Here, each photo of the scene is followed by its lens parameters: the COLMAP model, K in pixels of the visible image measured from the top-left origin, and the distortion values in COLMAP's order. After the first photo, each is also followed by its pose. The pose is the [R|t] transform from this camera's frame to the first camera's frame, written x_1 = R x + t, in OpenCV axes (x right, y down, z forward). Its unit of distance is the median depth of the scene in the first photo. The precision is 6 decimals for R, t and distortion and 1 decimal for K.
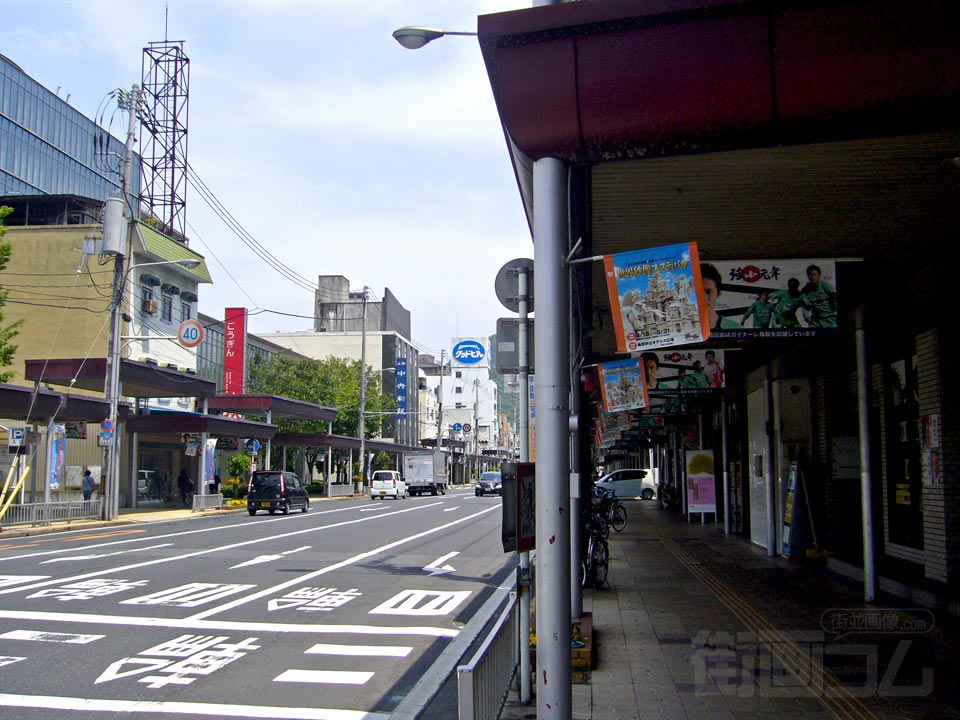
lens RADIAL K [[1012.8, 0, 480.0], [0, 1012.8, 360.0], [0, 0, 1]] dist [-0.080435, 0.043952]
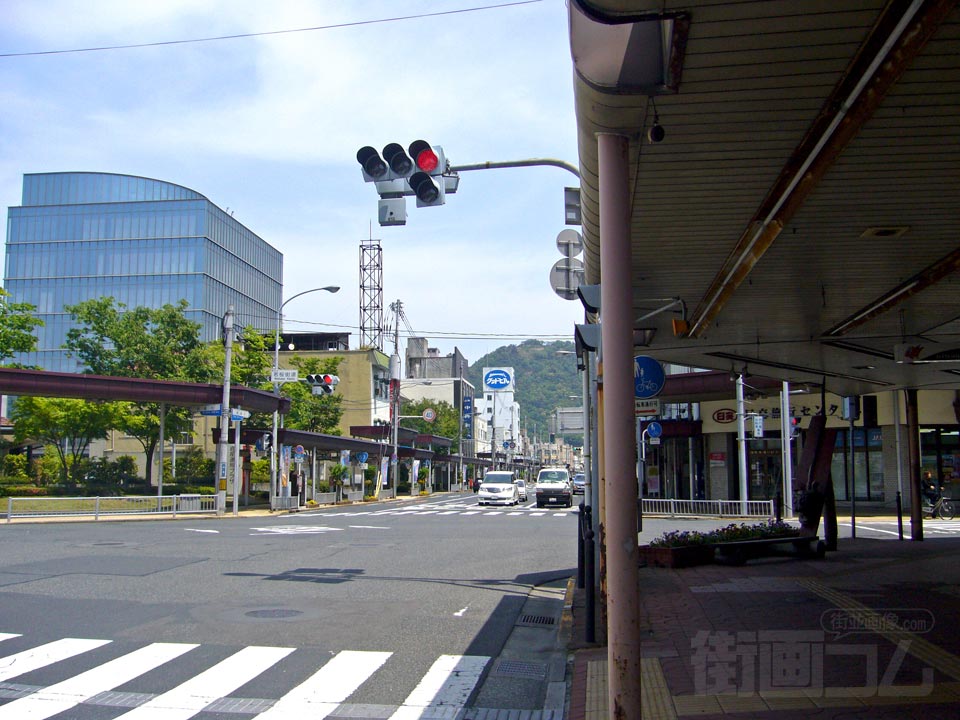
lens RADIAL K [[1012.8, 0, 480.0], [0, 1012.8, 360.0], [0, 0, 1]] dist [-0.080435, 0.043952]
pose [[0.999961, -0.008446, 0.002662, -0.062282], [0.008457, 0.999956, -0.004029, -0.046788], [-0.002627, 0.004052, 0.999988, -0.421030]]
